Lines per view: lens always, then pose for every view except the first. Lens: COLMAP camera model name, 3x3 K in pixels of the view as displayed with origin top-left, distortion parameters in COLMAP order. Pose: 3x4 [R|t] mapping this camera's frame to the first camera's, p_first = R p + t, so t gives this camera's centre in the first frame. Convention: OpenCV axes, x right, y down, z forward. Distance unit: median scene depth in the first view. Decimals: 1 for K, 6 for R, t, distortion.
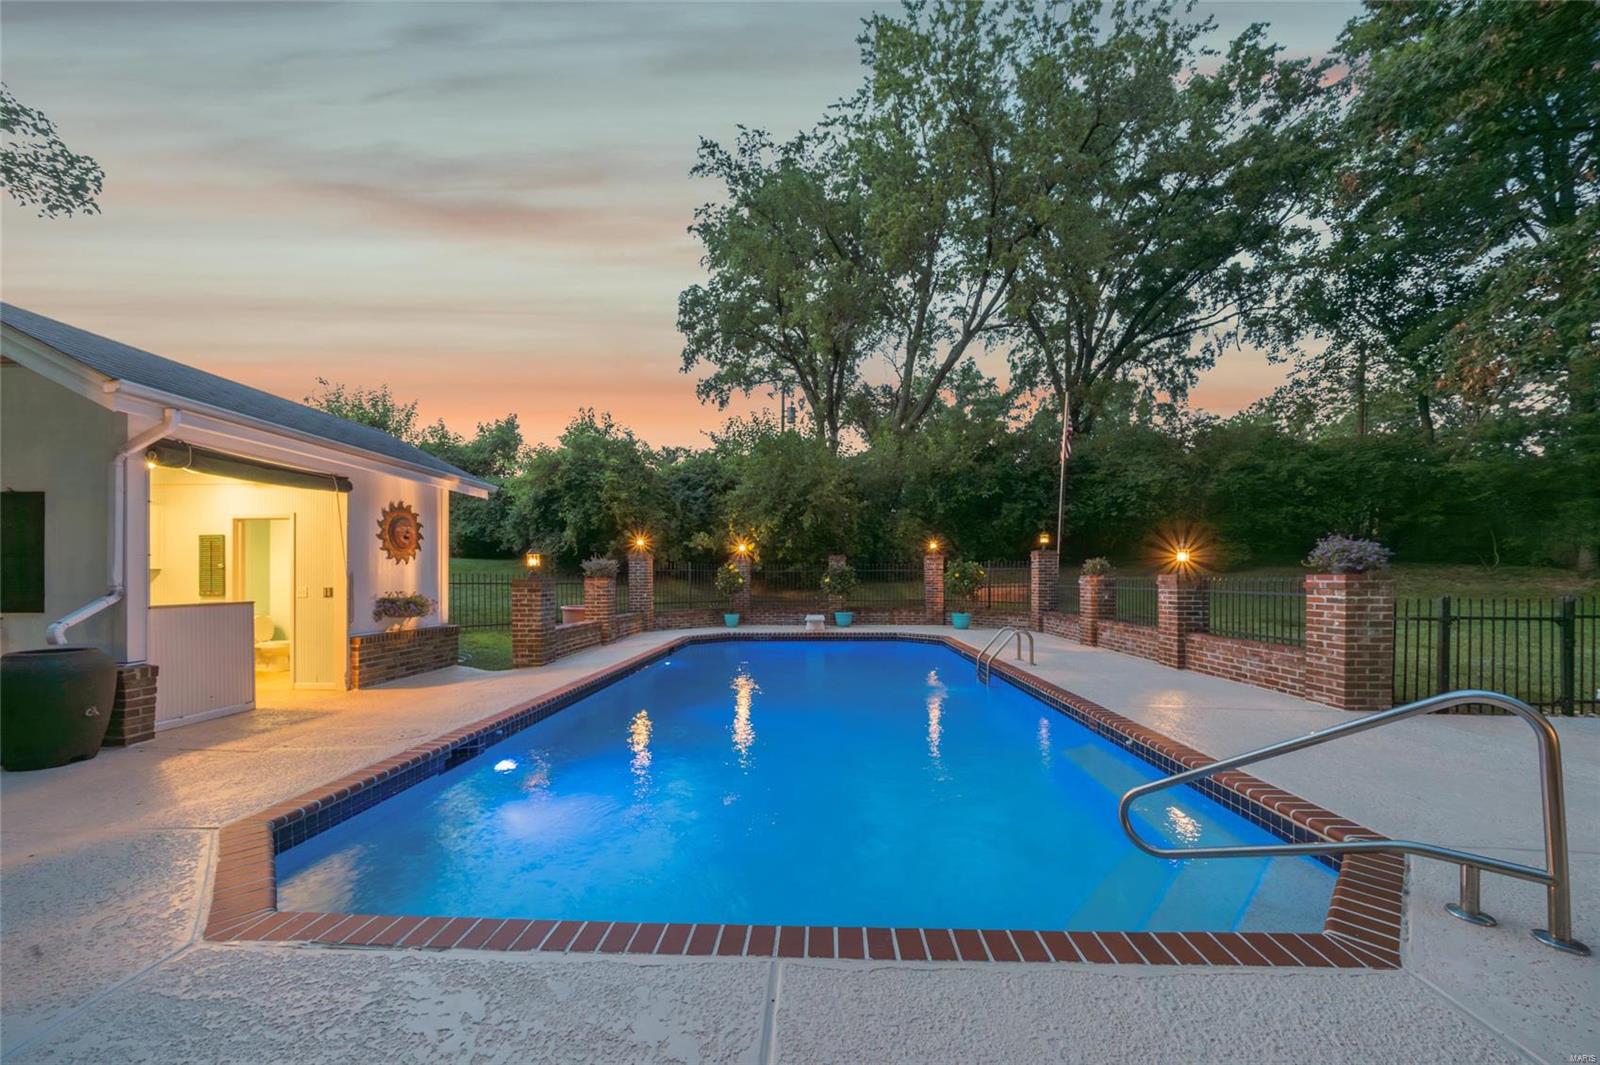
lens RADIAL K [[566.2, 0, 811.8], [0, 566.2, 576.4], [0, 0, 1]] dist [-0.001849, -0.000088]
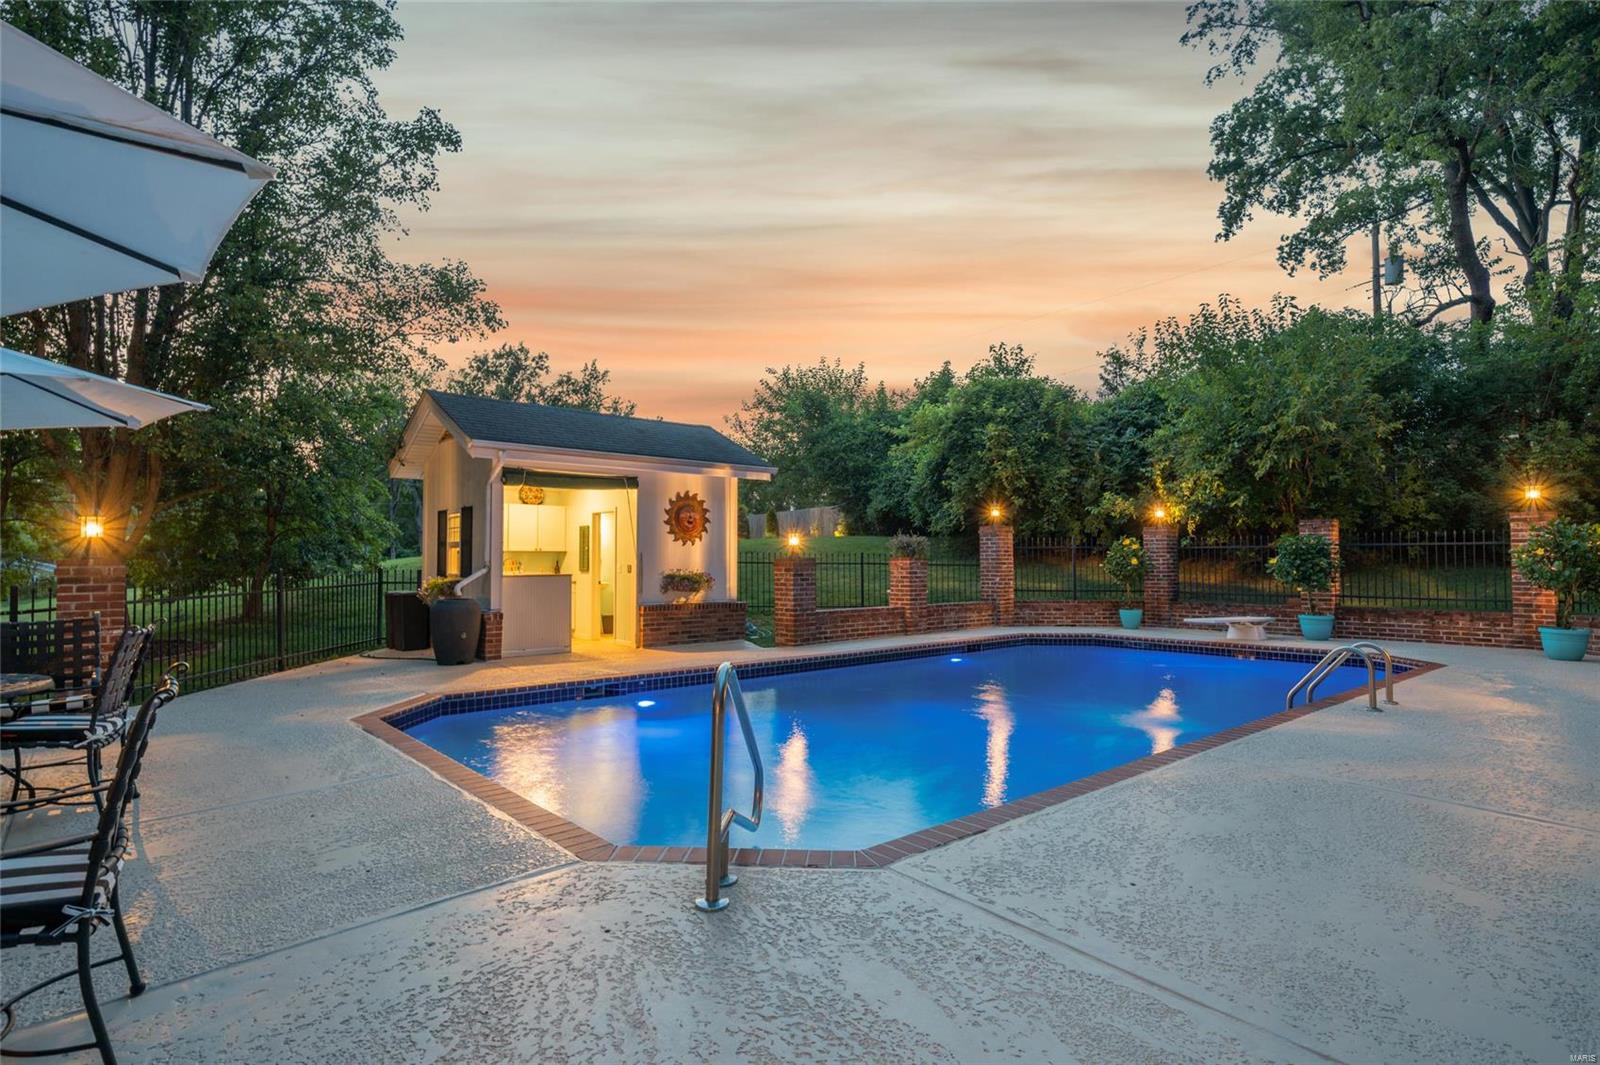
lens RADIAL K [[829.7, 0, 803.6], [0, 829.7, 537.2], [0, 0, 1]] dist [0.004290, -0.000112]
pose [[0.672374, -0.016439, -0.740029, 0.656963], [0.000681, 0.999767, -0.021589, -0.001633], [0.740211, 0.014012, 0.672229, 0.036178]]
